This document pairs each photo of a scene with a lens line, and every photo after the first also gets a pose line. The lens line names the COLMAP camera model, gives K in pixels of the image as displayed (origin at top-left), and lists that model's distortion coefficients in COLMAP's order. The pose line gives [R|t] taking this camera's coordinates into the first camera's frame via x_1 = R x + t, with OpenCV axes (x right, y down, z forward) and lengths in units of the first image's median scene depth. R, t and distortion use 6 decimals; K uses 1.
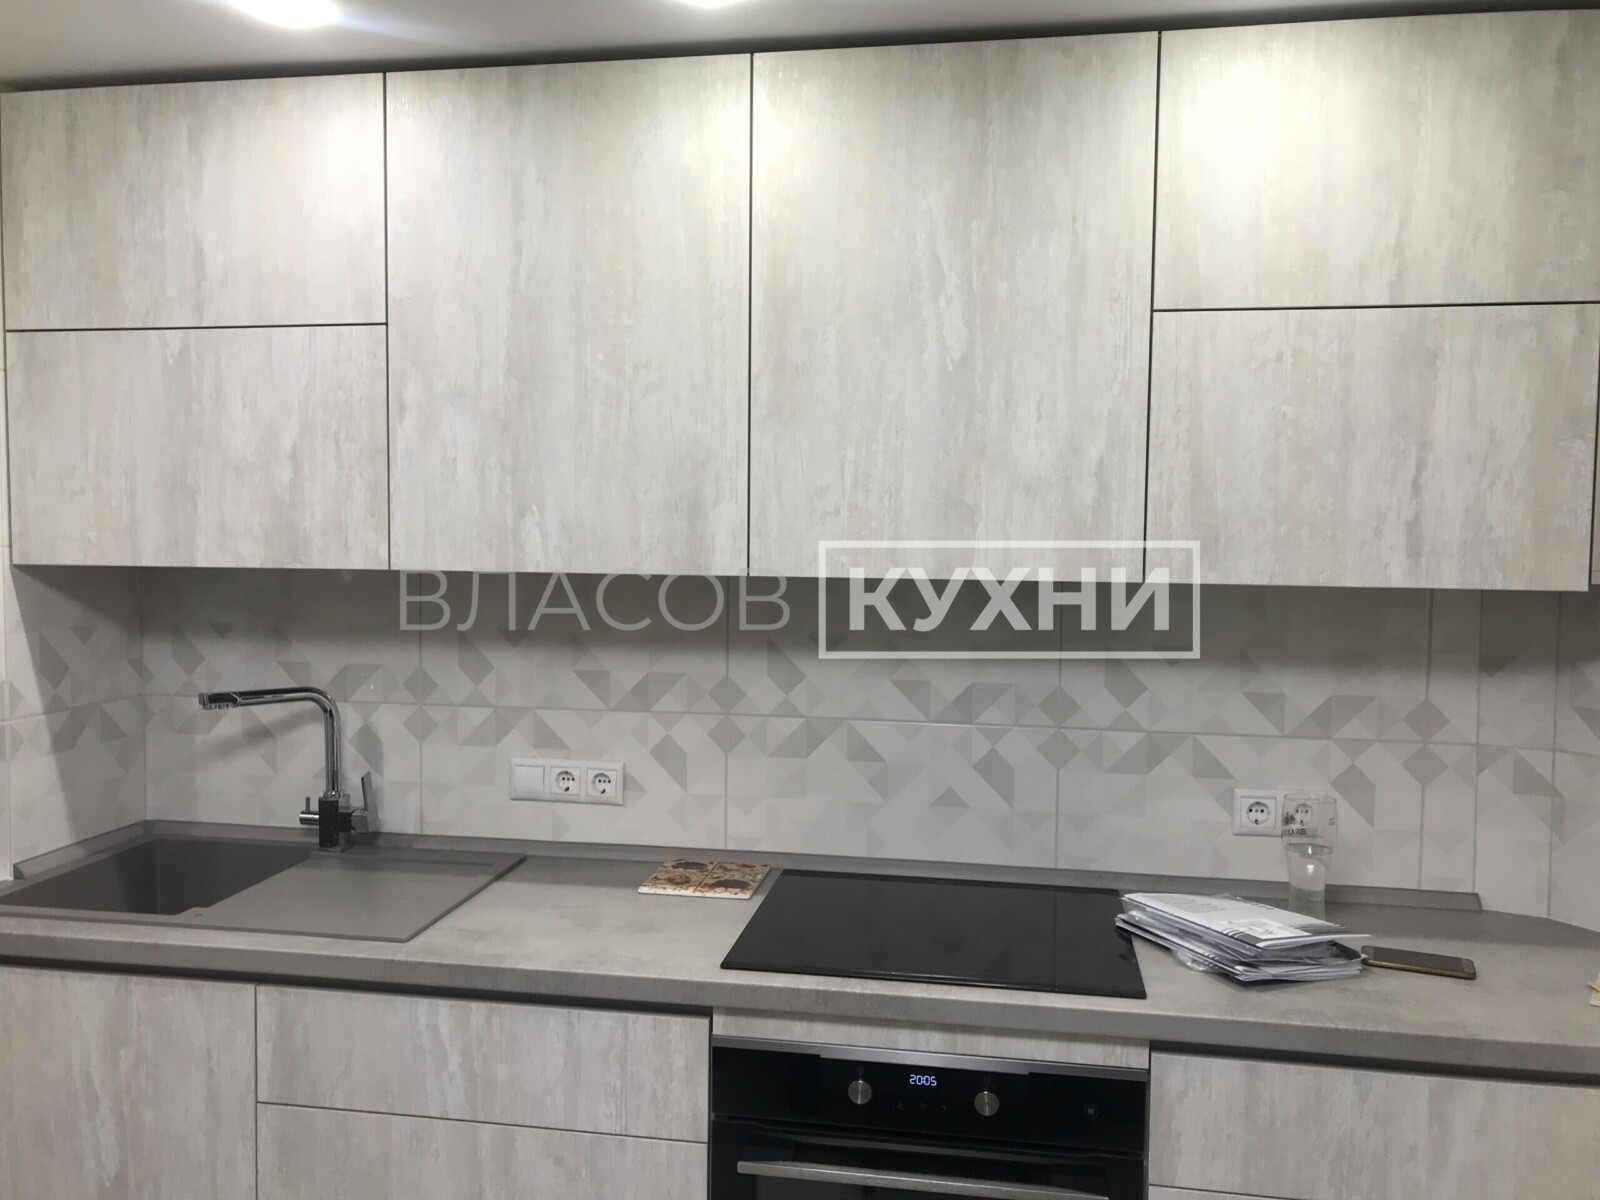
lens RADIAL K [[1306.9, 0, 788.4], [0, 1306.9, 592.2], [0, 0, 1]] dist [0.047332, -0.058118]
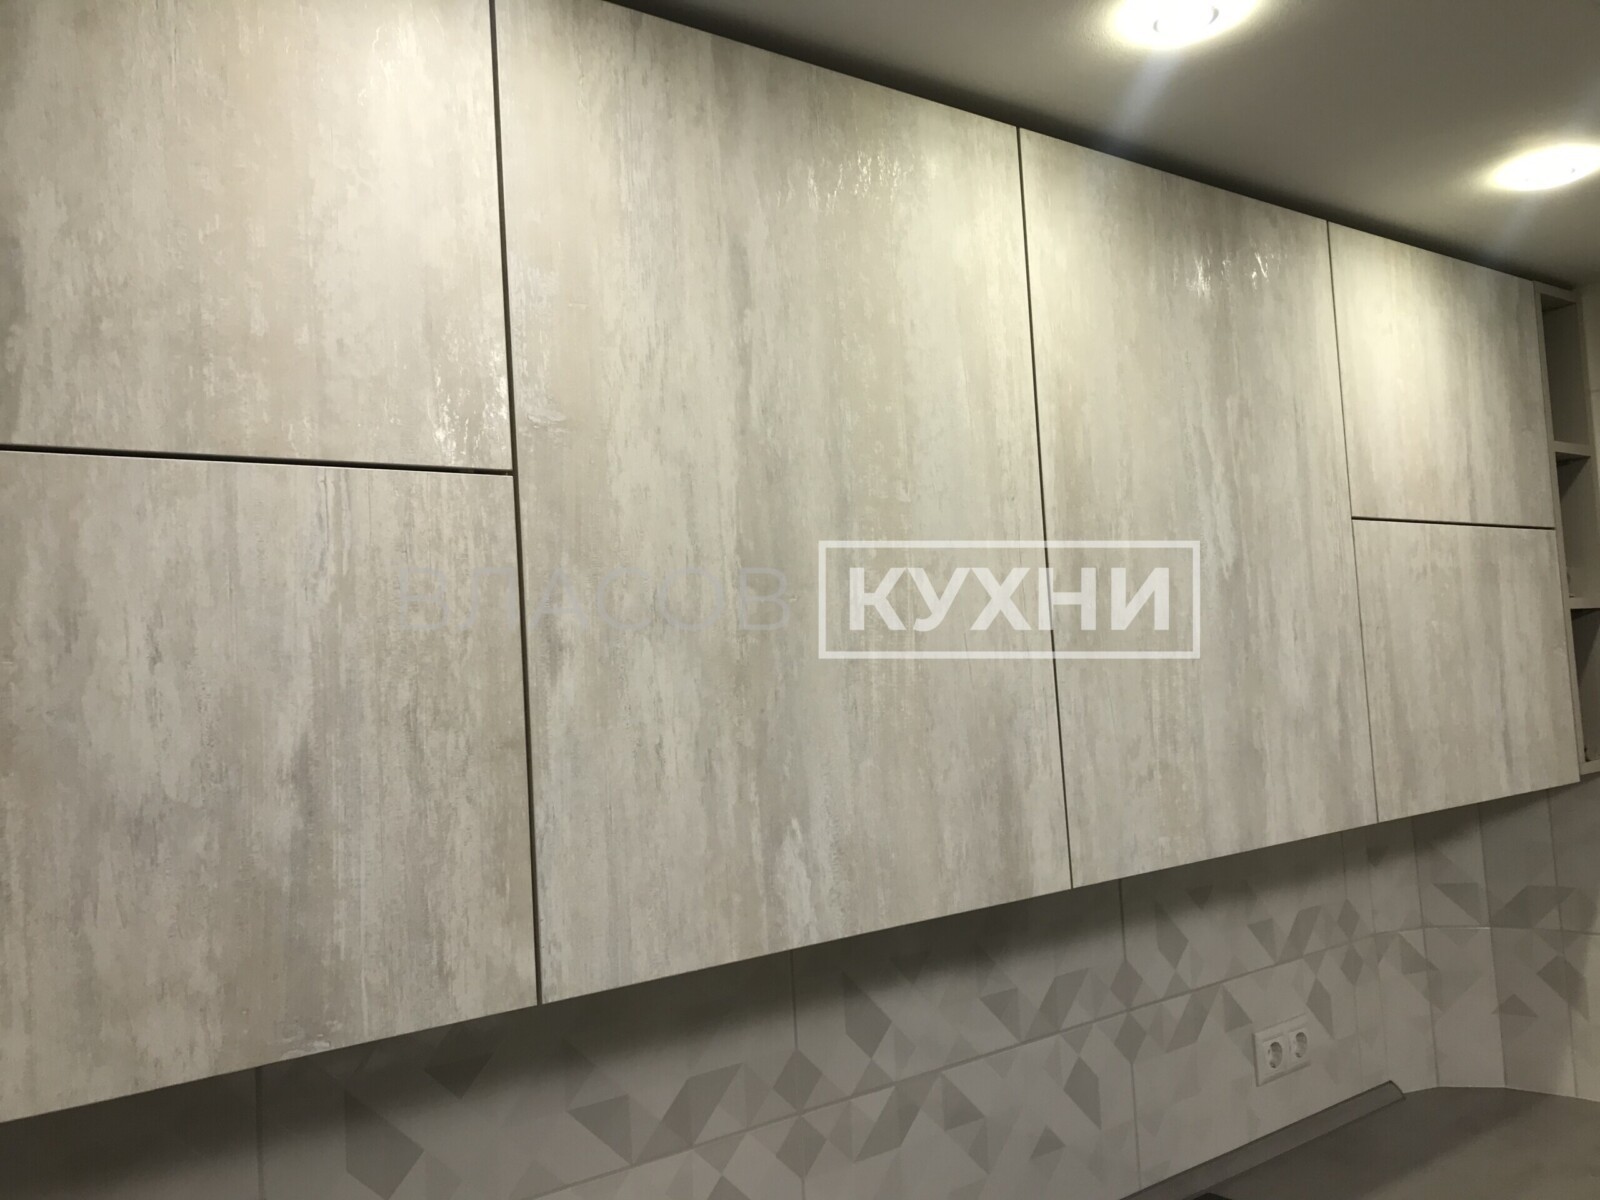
lens RADIAL K [[1306.9, 0, 785.9], [0, 1306.9, 600.6], [0, 0, 1]] dist [0.047332, -0.058118]
pose [[0.676295, -0.004372, 0.736618, -0.609382], [0.107305, 0.989901, -0.092641, -0.108968], [-0.728773, 0.141695, 0.669934, 0.645388]]
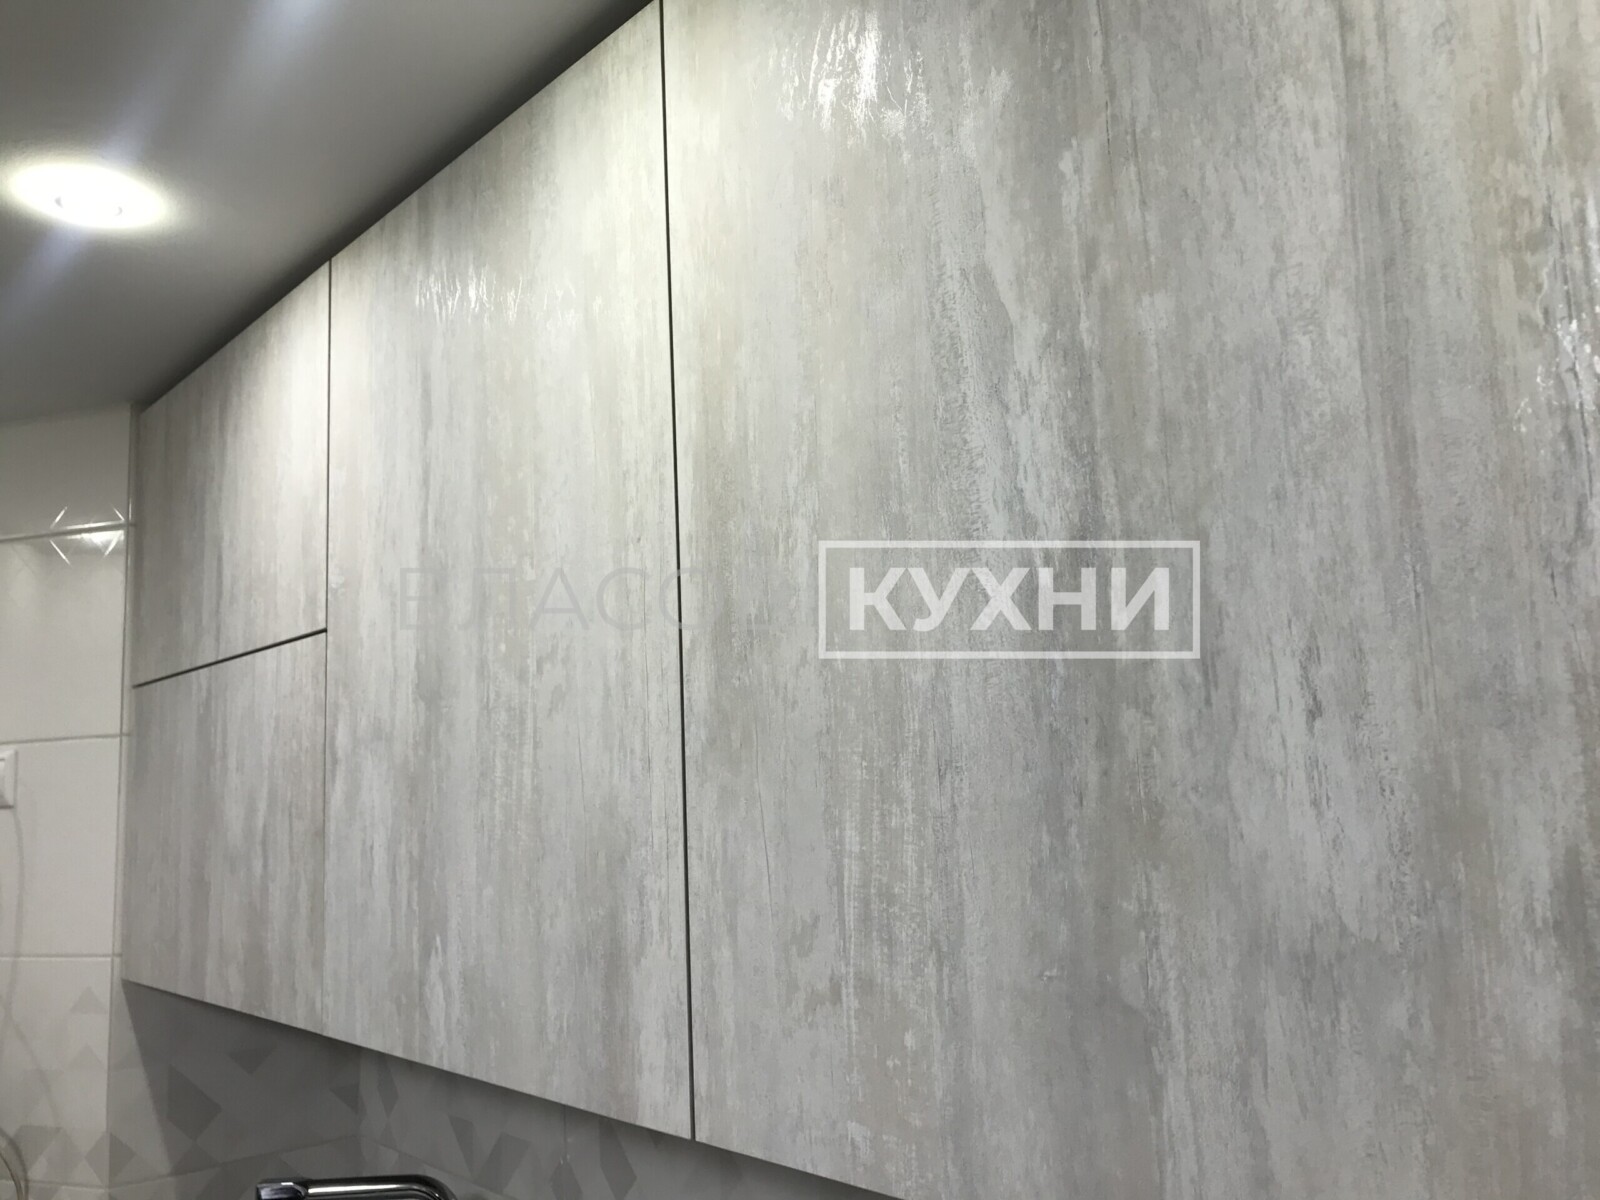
lens RADIAL K [[1306.9, 0, 793.9], [0, 1306.9, 584.2], [0, 0, 1]] dist [0.047332, -0.058118]
pose [[0.781583, -0.134497, -0.609129, 0.267568], [0.012955, 0.979769, -0.199713, -0.100300], [0.623667, 0.148201, 0.767513, 0.678600]]
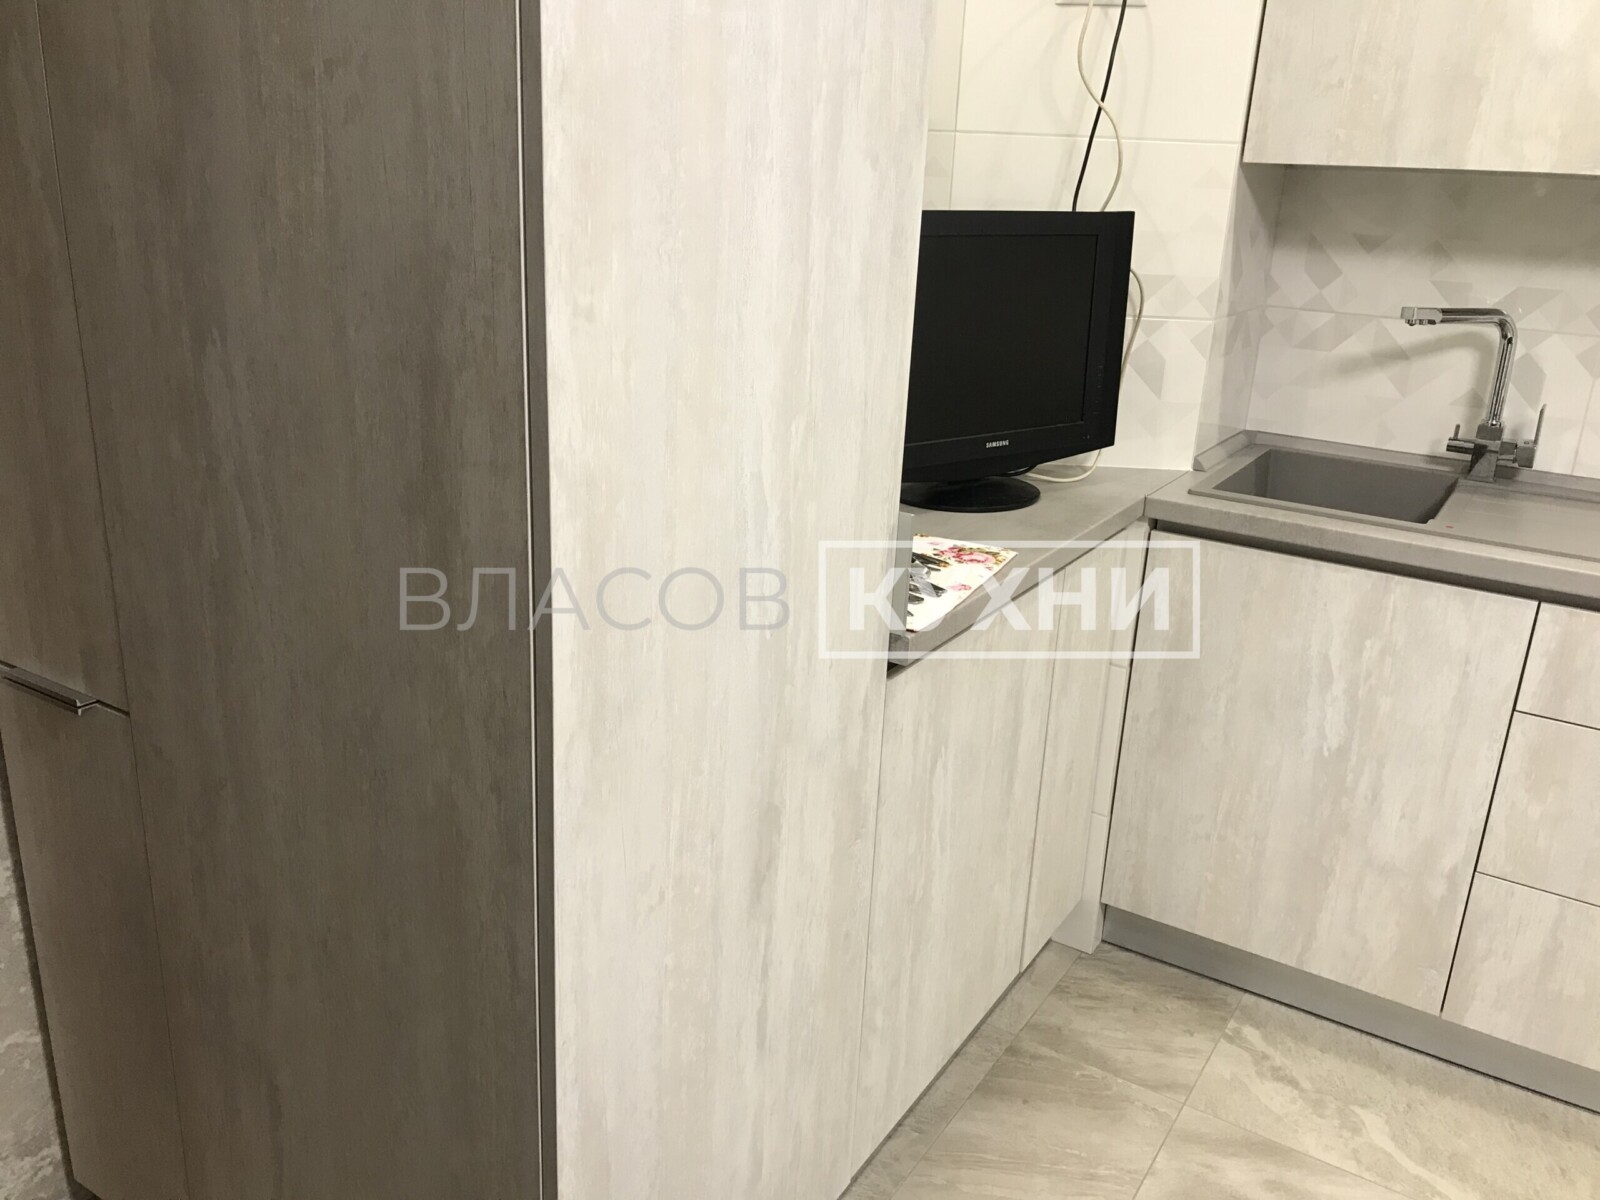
lens RADIAL K [[1306.9, 0, 777.3], [0, 1306.9, 596.5], [0, 0, 1]] dist [0.047332, -0.058118]
pose [[0.920342, 0.153162, -0.359879, -0.558215], [-0.054466, 0.961358, 0.269859, 0.050892], [0.387304, -0.228761, 0.893120, -0.125053]]
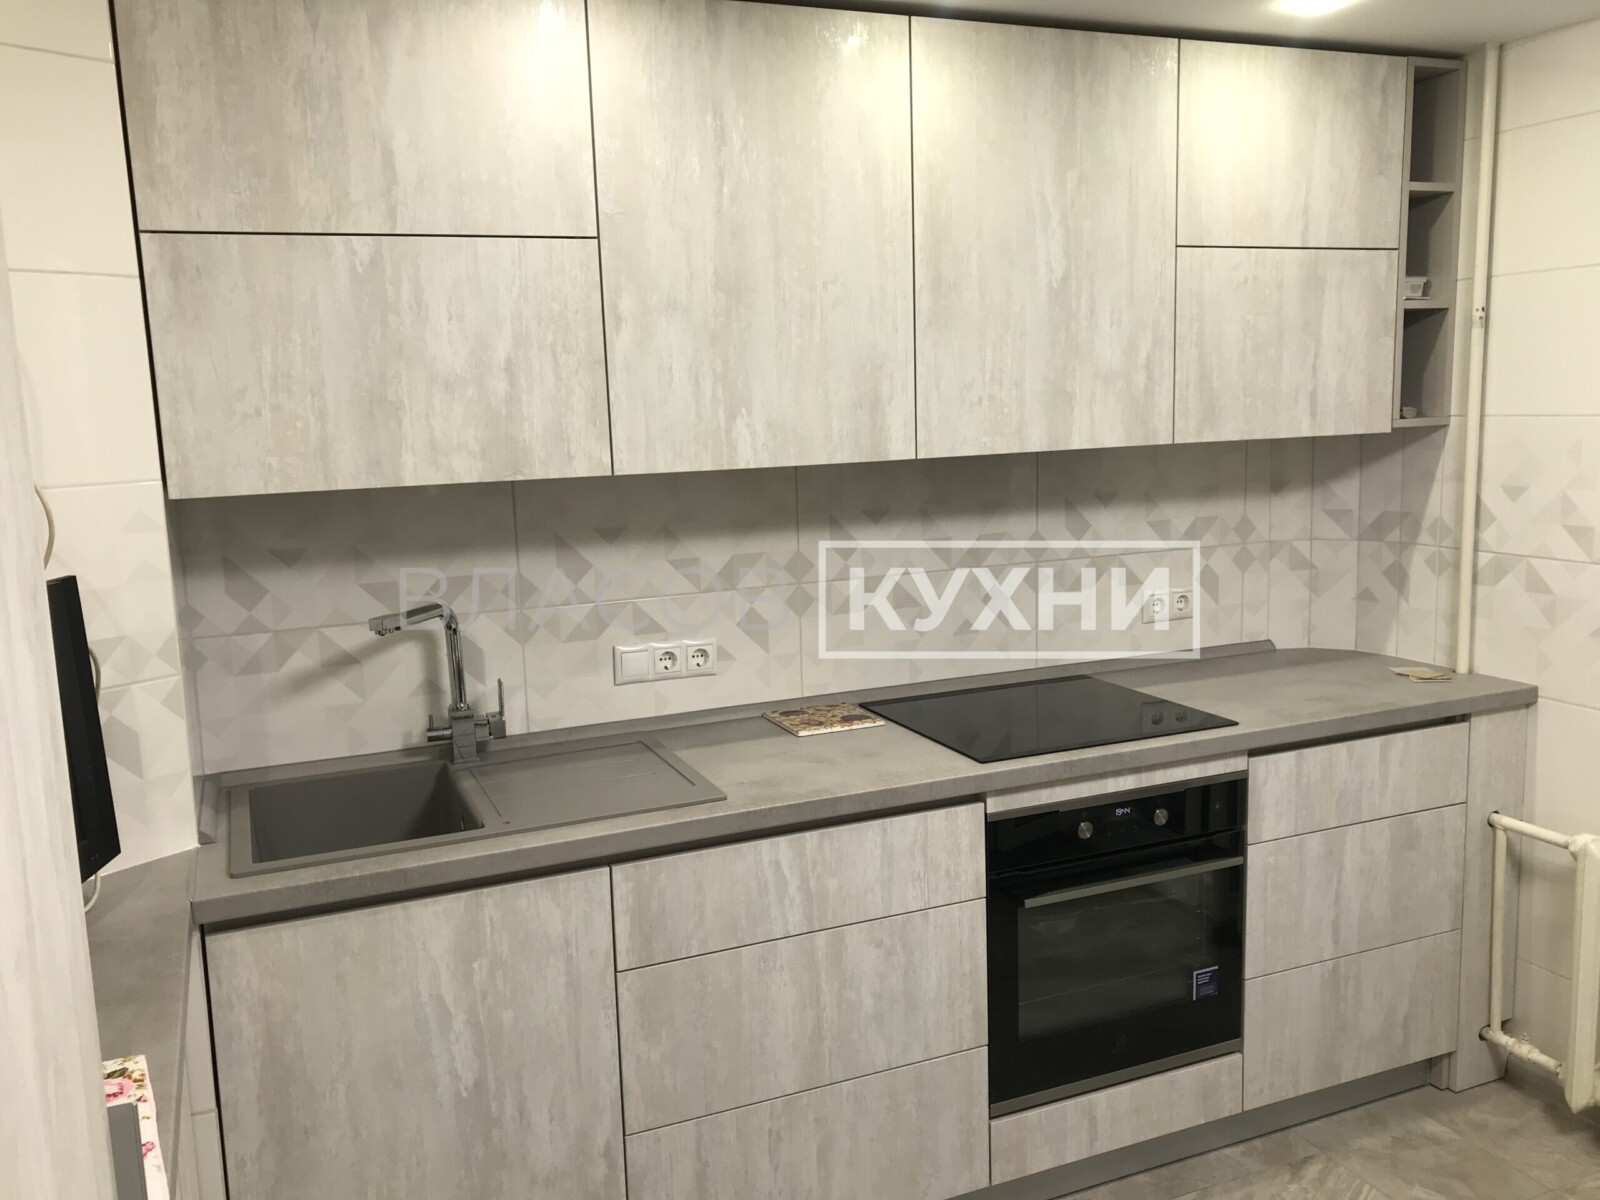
lens RADIAL K [[1306.9, 0, 790.0], [0, 1306.9, 592.5], [0, 0, 1]] dist [0.047332, -0.058118]
pose [[0.841075, -0.116390, 0.528248, -0.790236], [0.071599, 0.991938, 0.104557, -0.024200], [-0.536159, -0.050118, 0.842628, 0.029393]]
